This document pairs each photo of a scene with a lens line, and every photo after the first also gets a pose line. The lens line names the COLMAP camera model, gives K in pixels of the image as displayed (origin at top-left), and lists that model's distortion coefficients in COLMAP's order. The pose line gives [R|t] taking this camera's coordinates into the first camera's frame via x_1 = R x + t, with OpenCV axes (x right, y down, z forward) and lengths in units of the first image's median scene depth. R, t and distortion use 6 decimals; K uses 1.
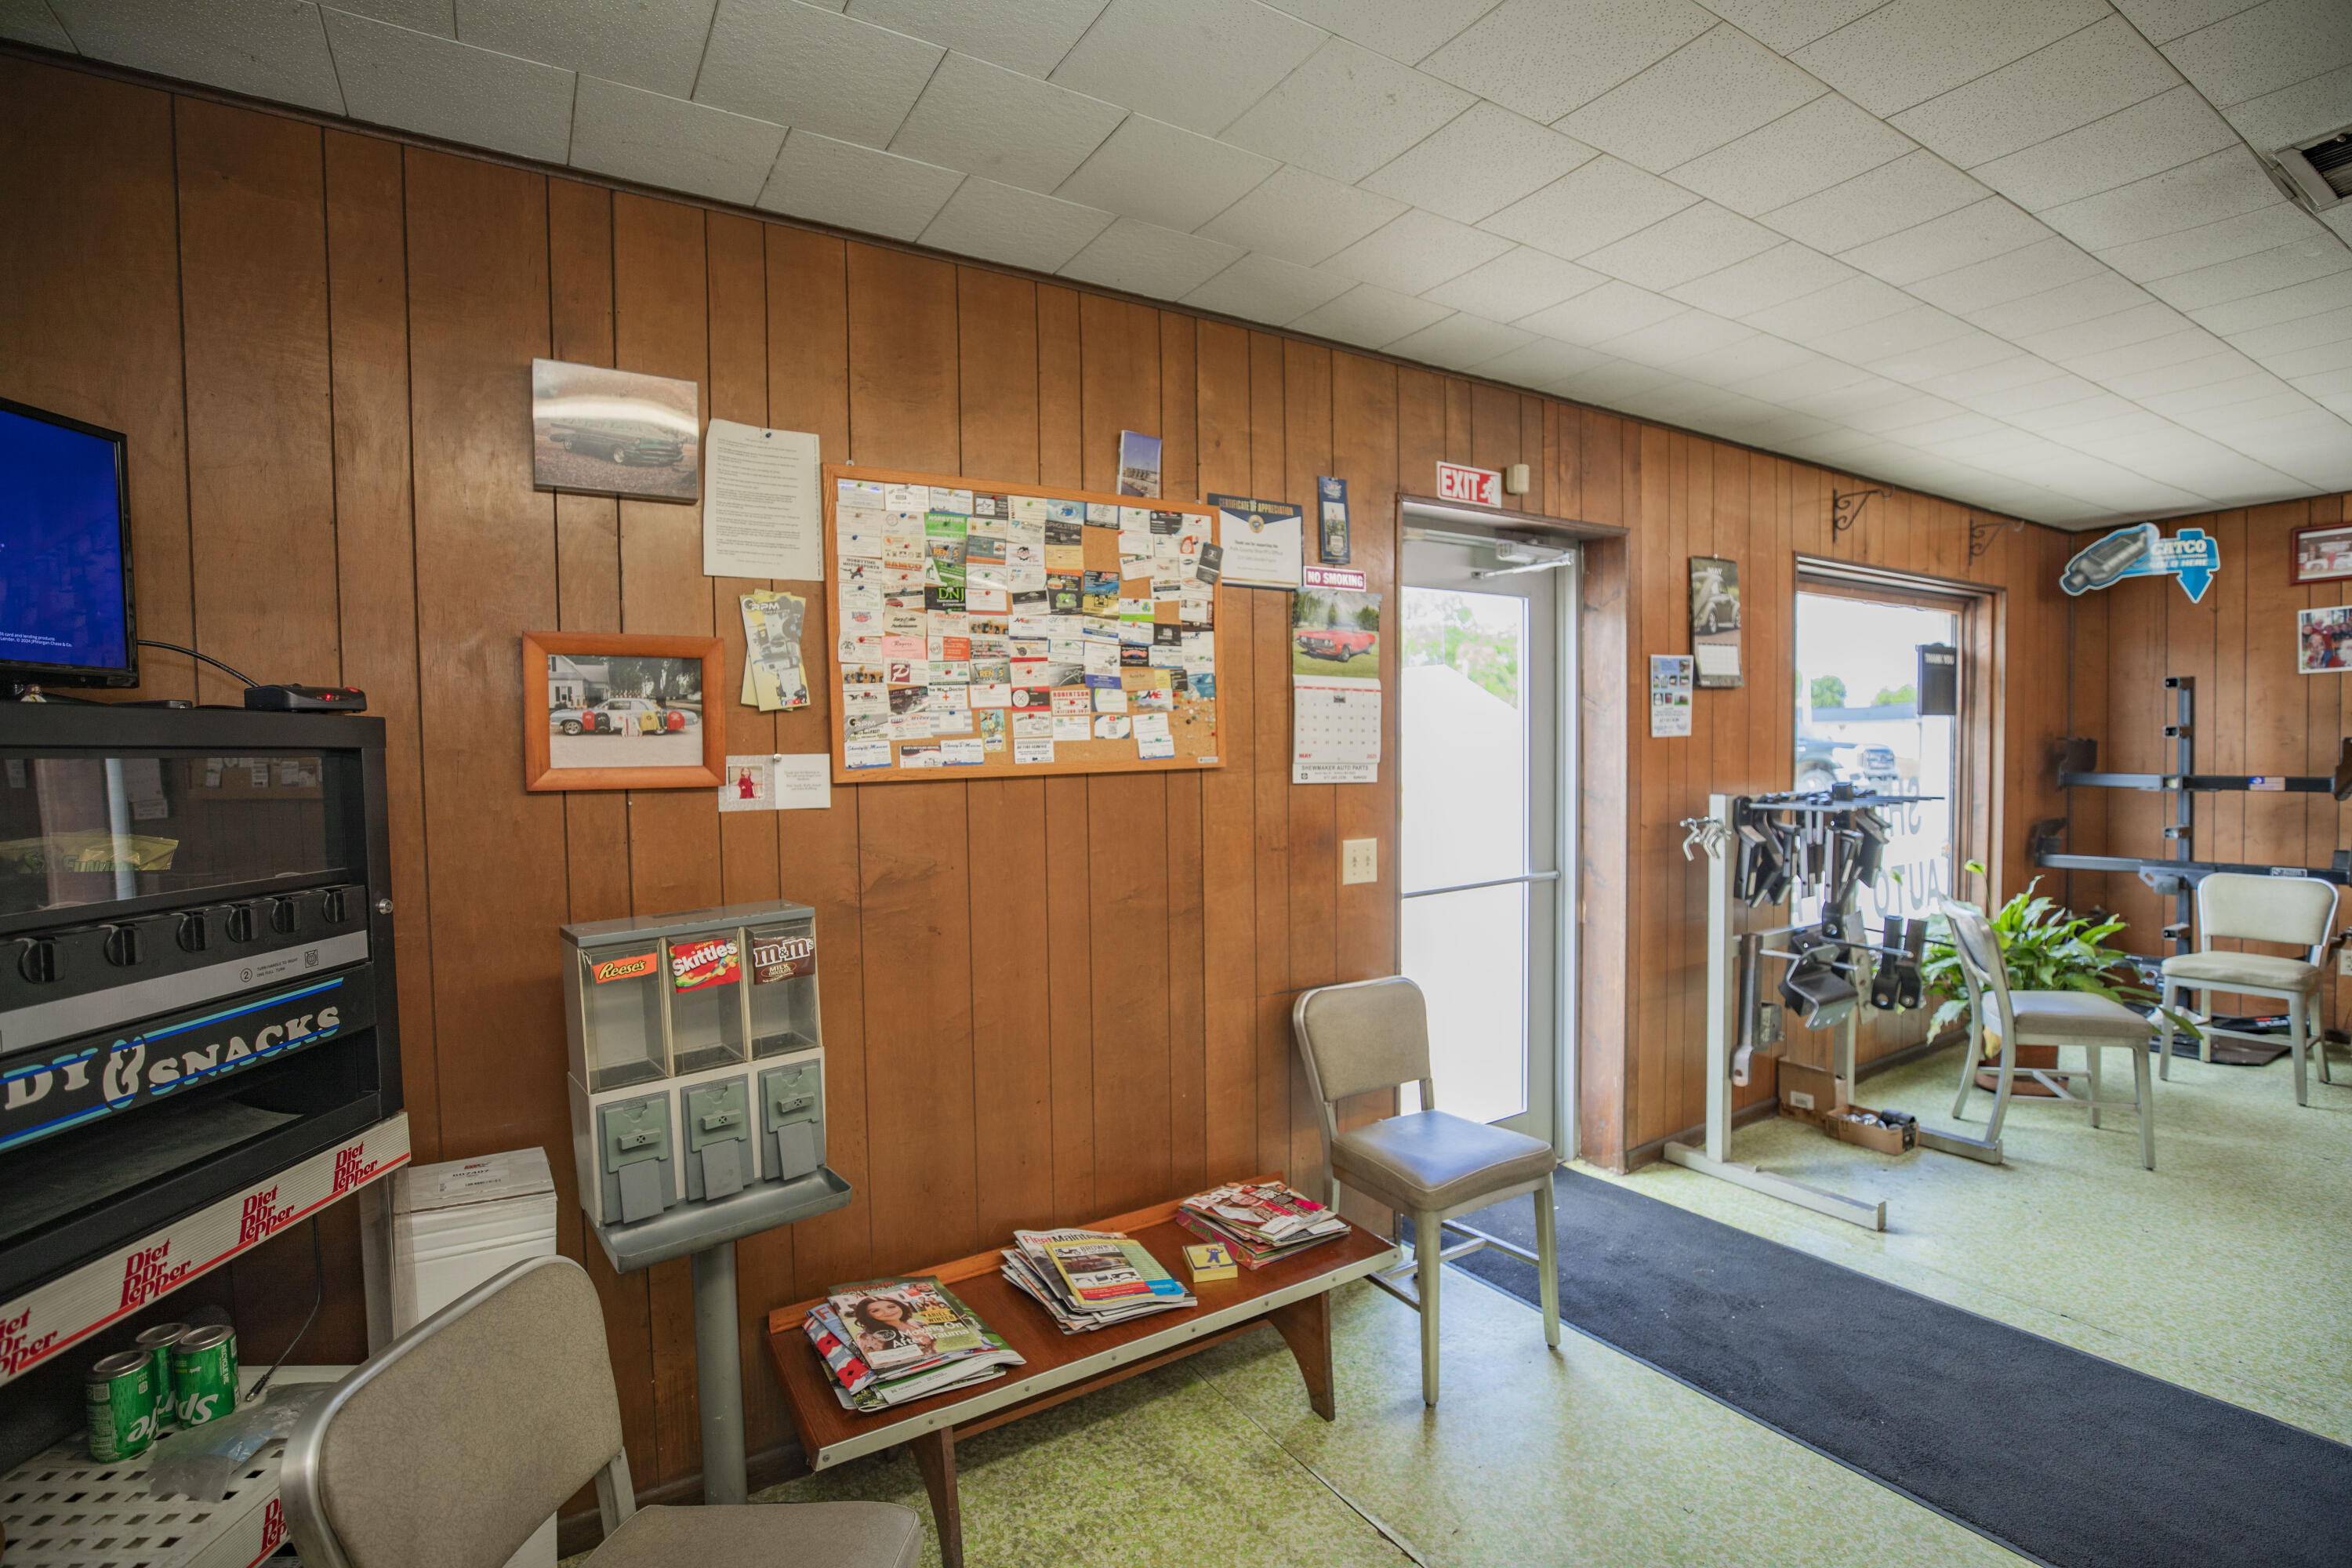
lens RADIAL K [[1071.4, 0, 1173.4], [0, 1071.4, 784.7], [0, 0, 1]] dist [-0.035656, 0.004588]
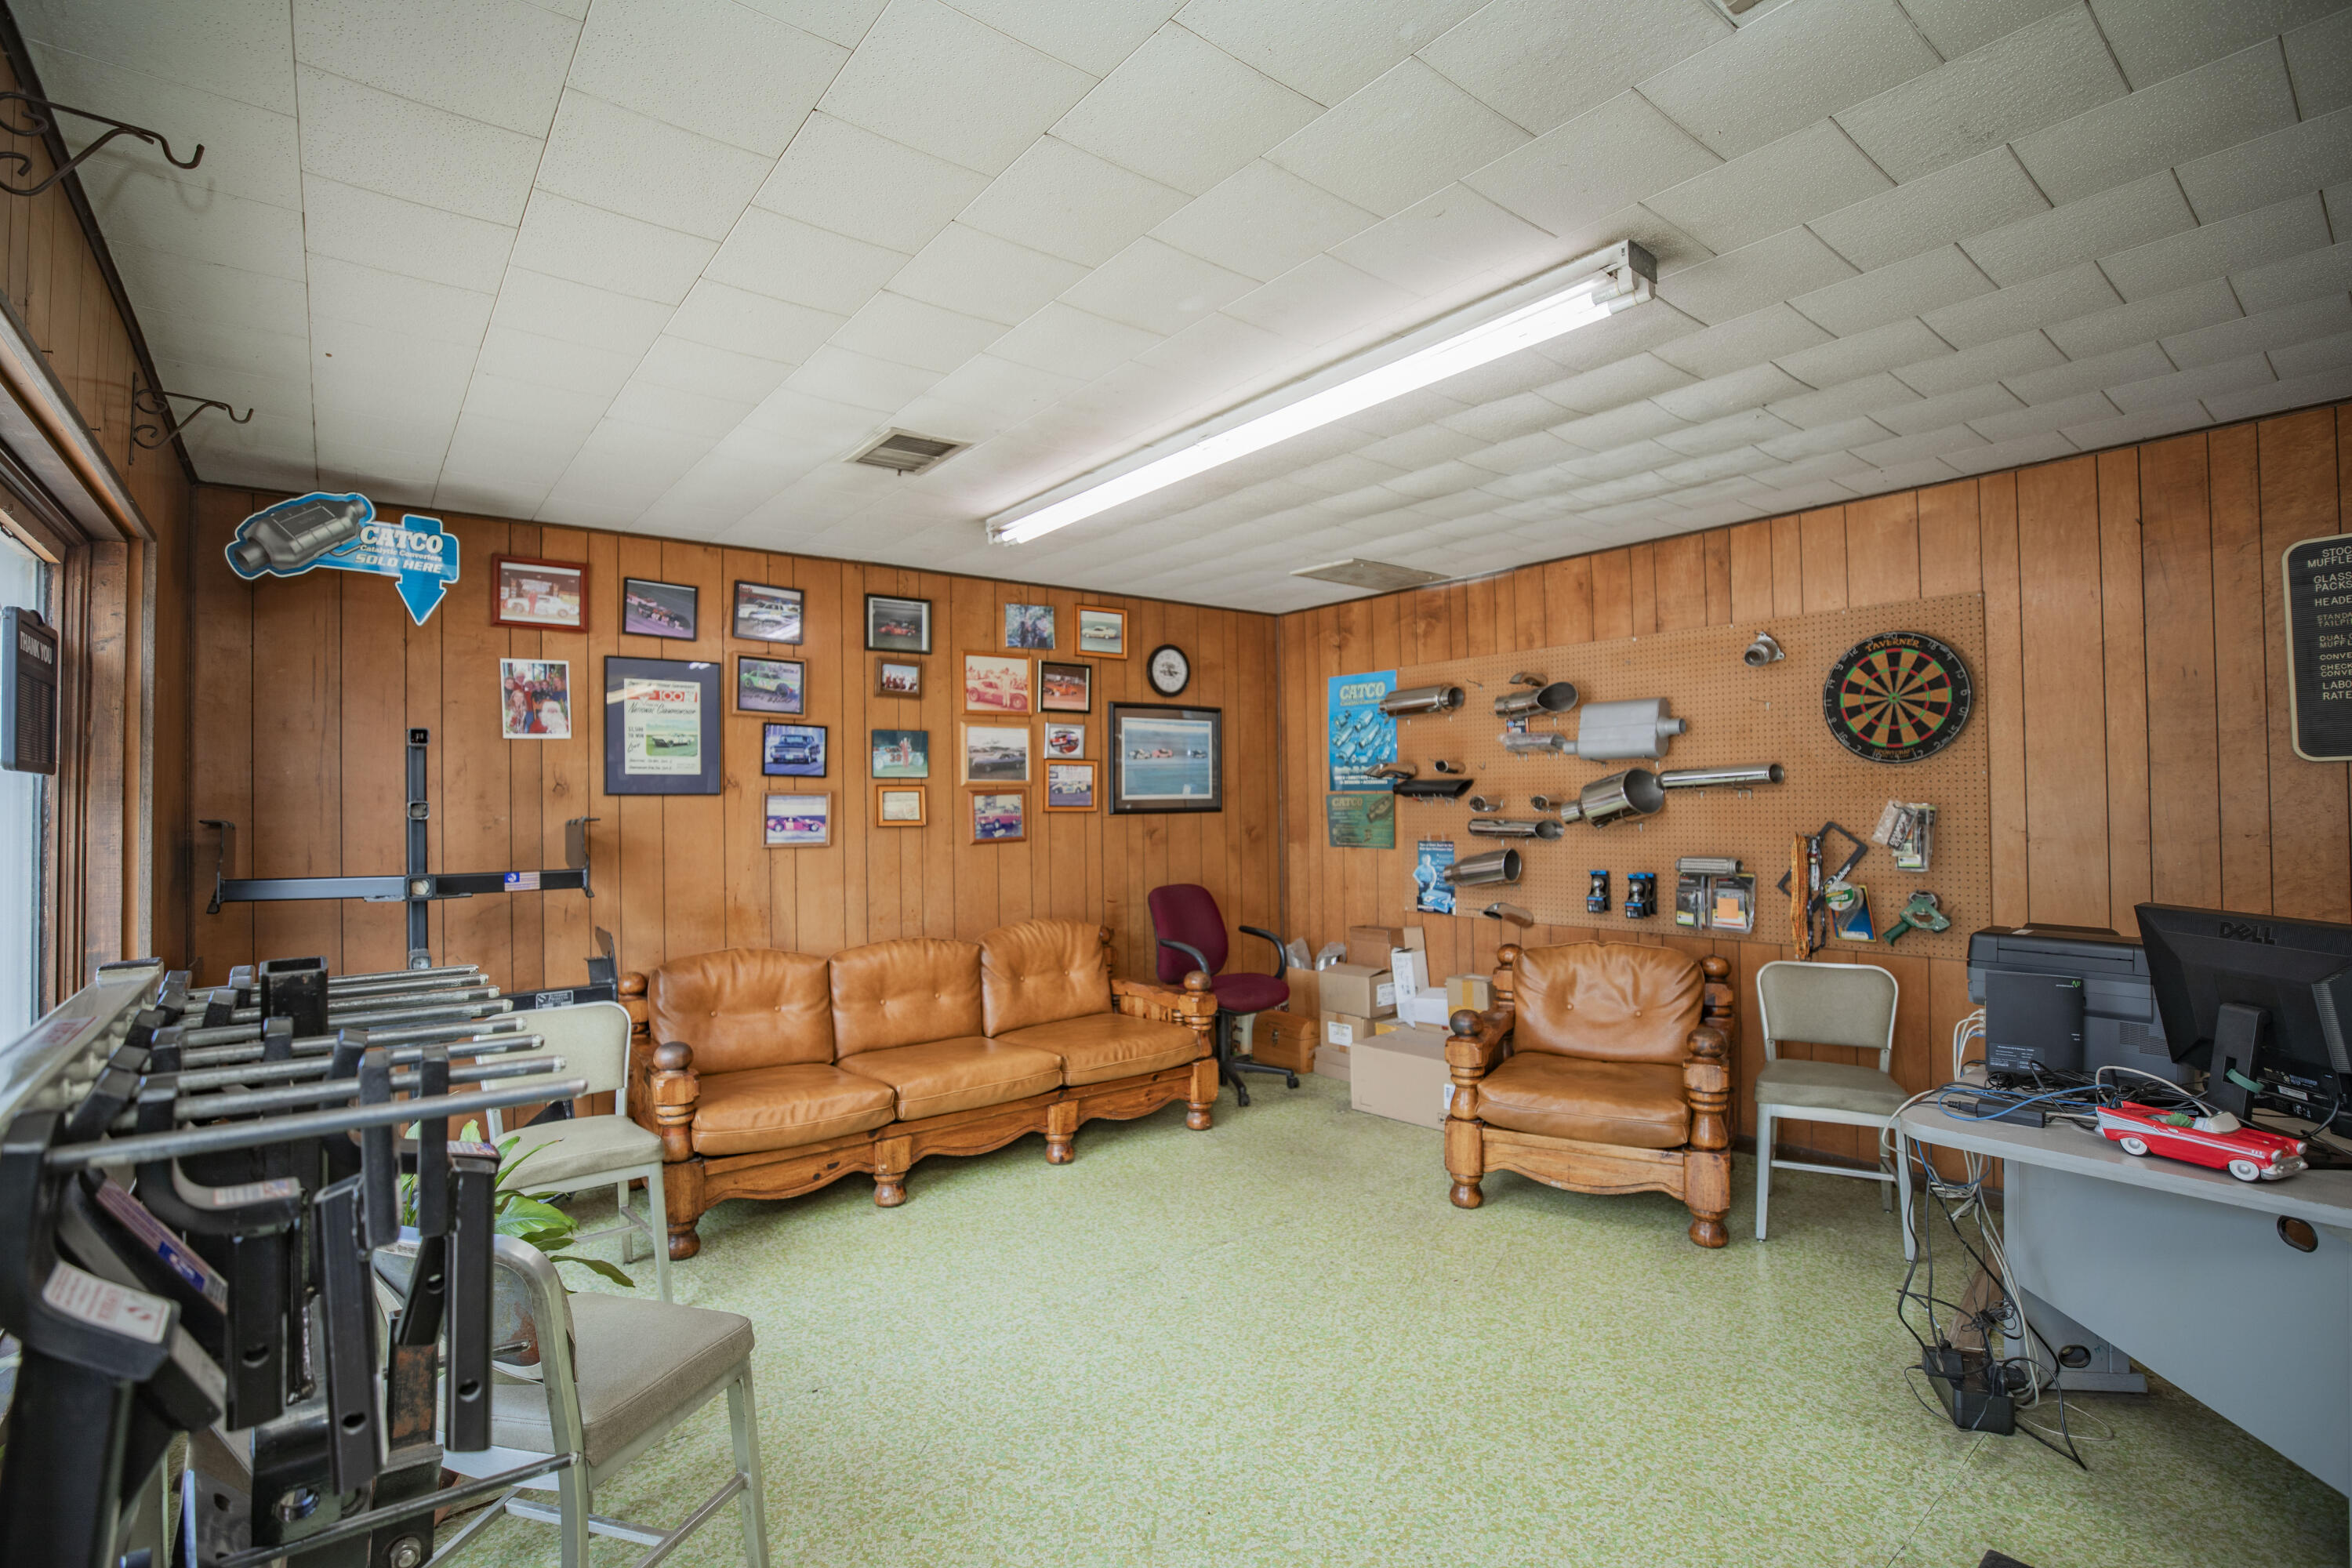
lens RADIAL K [[1071.4, 0, 1164.9], [0, 1071.4, 783.2], [0, 0, 1]] dist [-0.035656, 0.004588]
pose [[-0.105285, 0.036154, 0.993785, 0.238921], [0.052637, 0.998141, -0.030736, -0.022010], [-0.993048, 0.049074, -0.106992, 0.587416]]
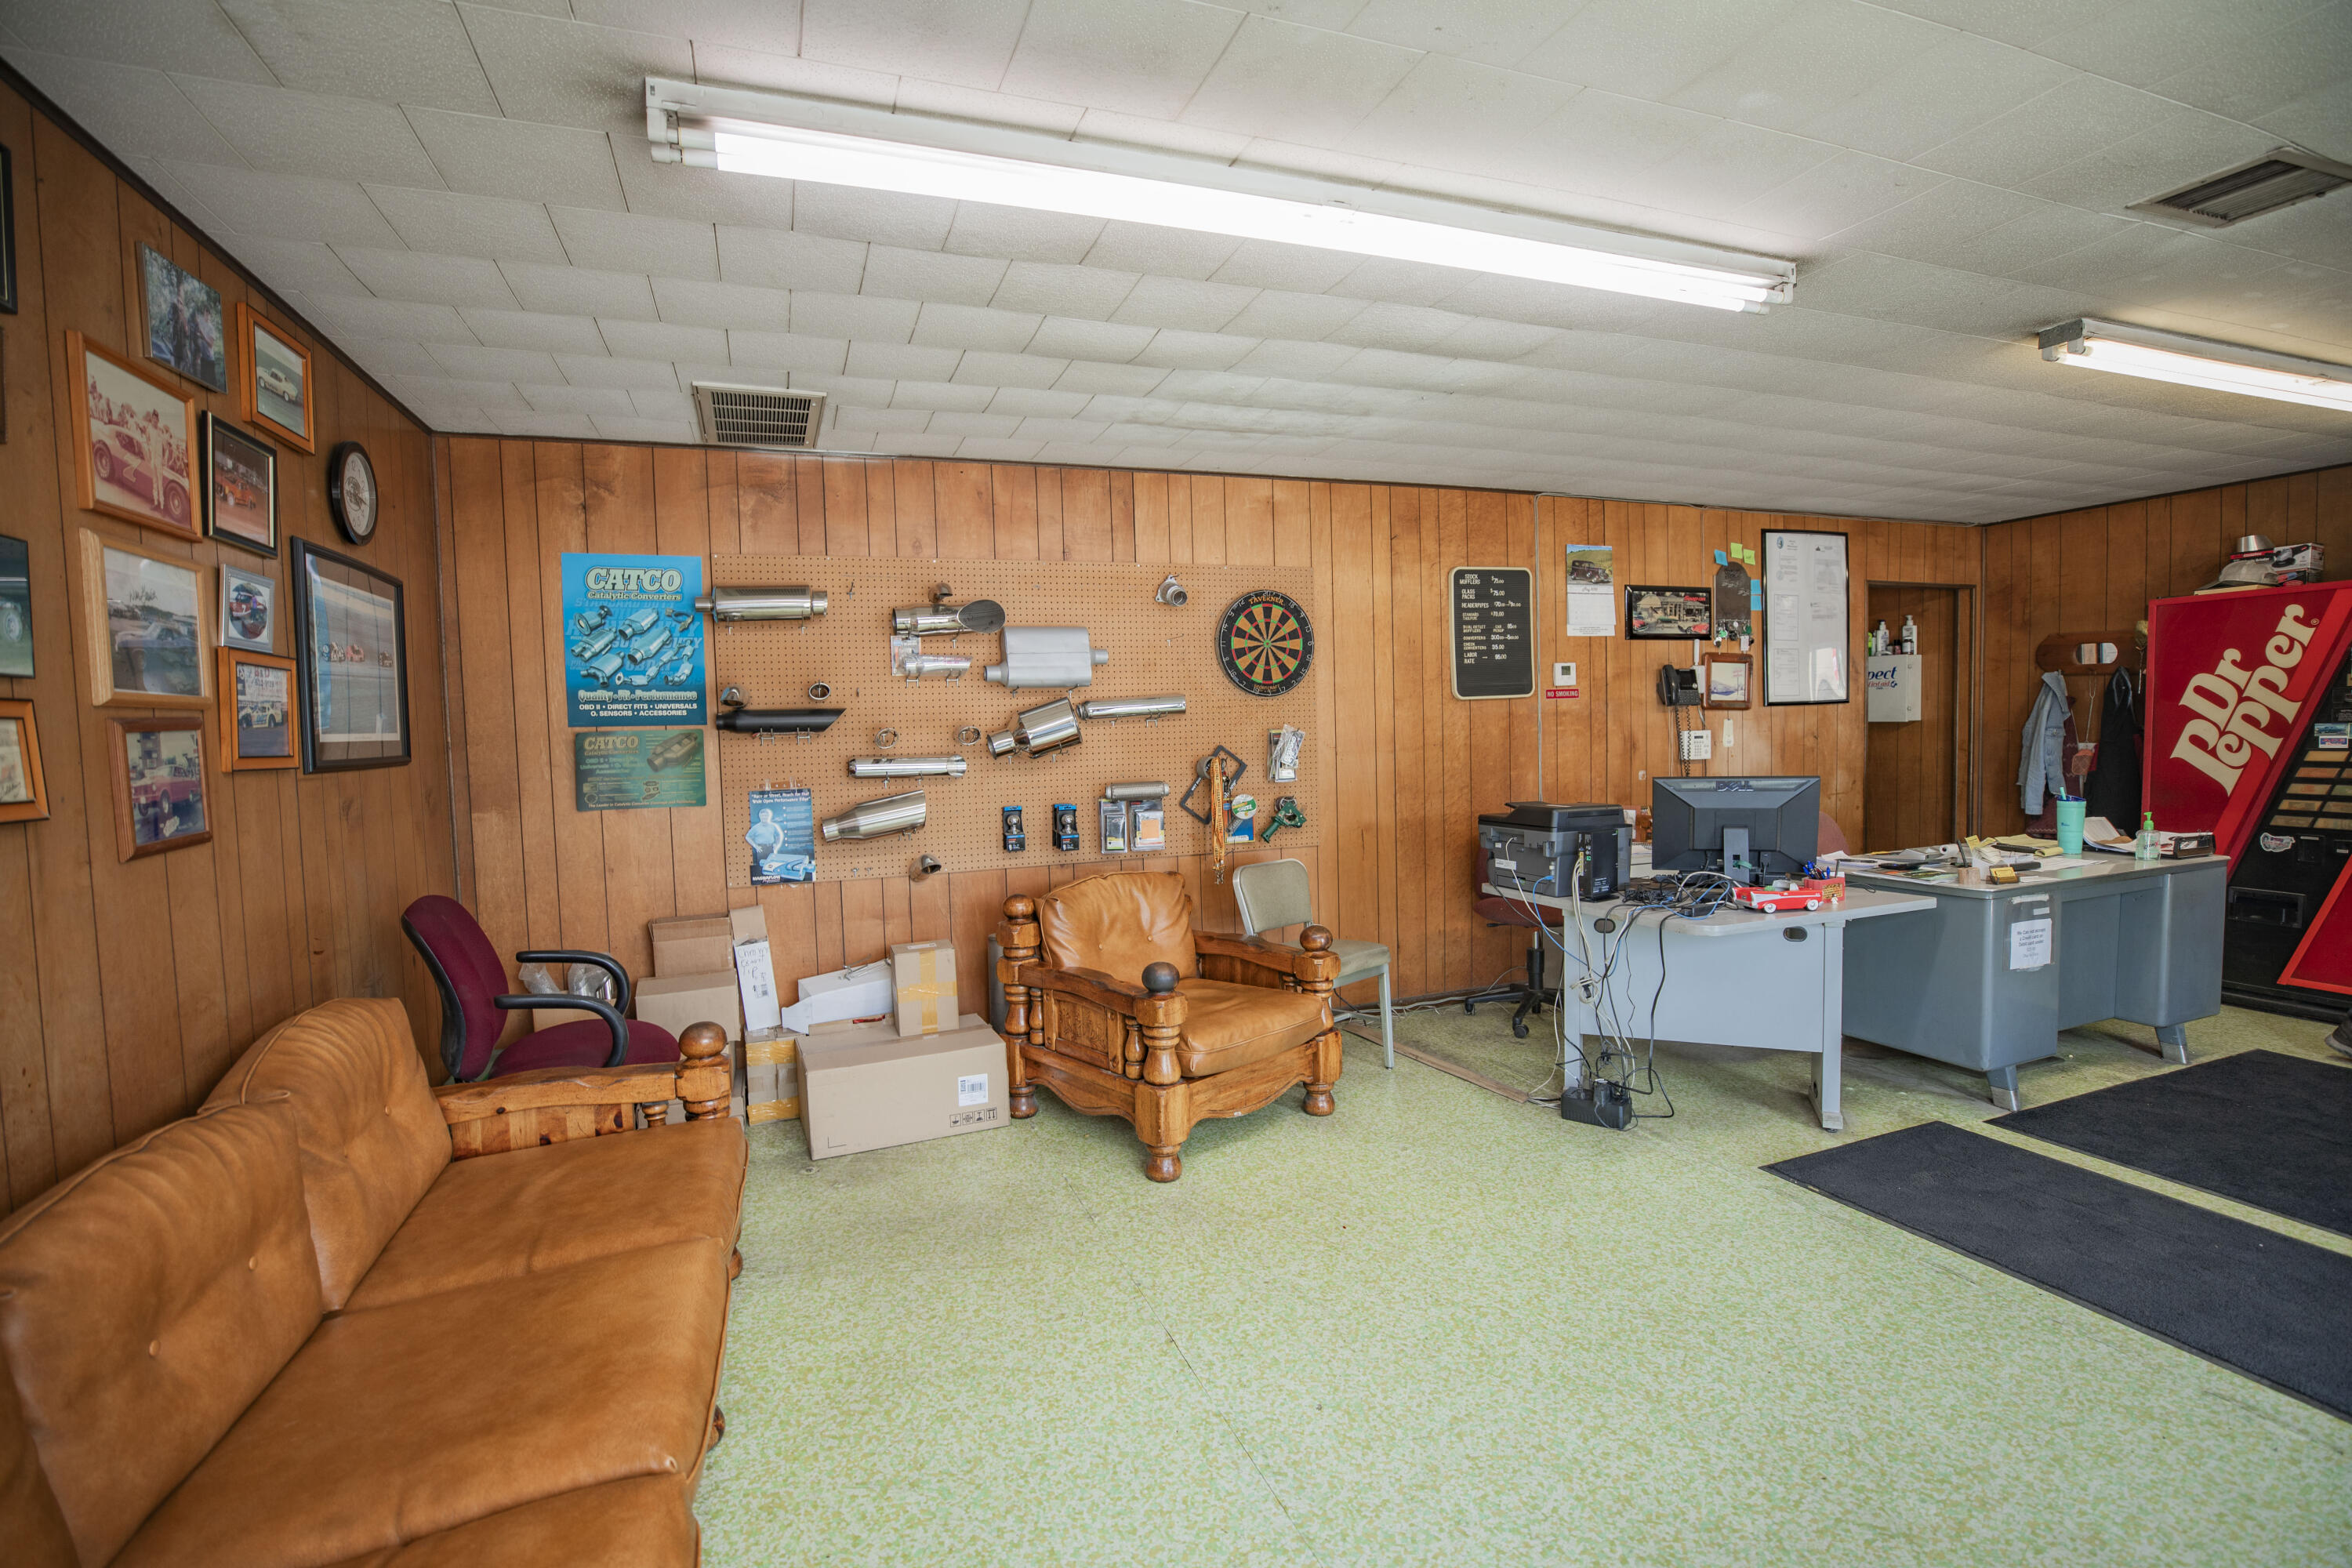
lens RADIAL K [[1071.4, 0, 1172.6], [0, 1071.4, 781.1], [0, 0, 1]] dist [-0.035656, 0.004588]
pose [[-0.977018, 0.033862, 0.210448, 0.794599], [0.053574, 0.994618, 0.088681, -0.045193], [-0.206312, 0.097918, -0.973574, 0.928624]]
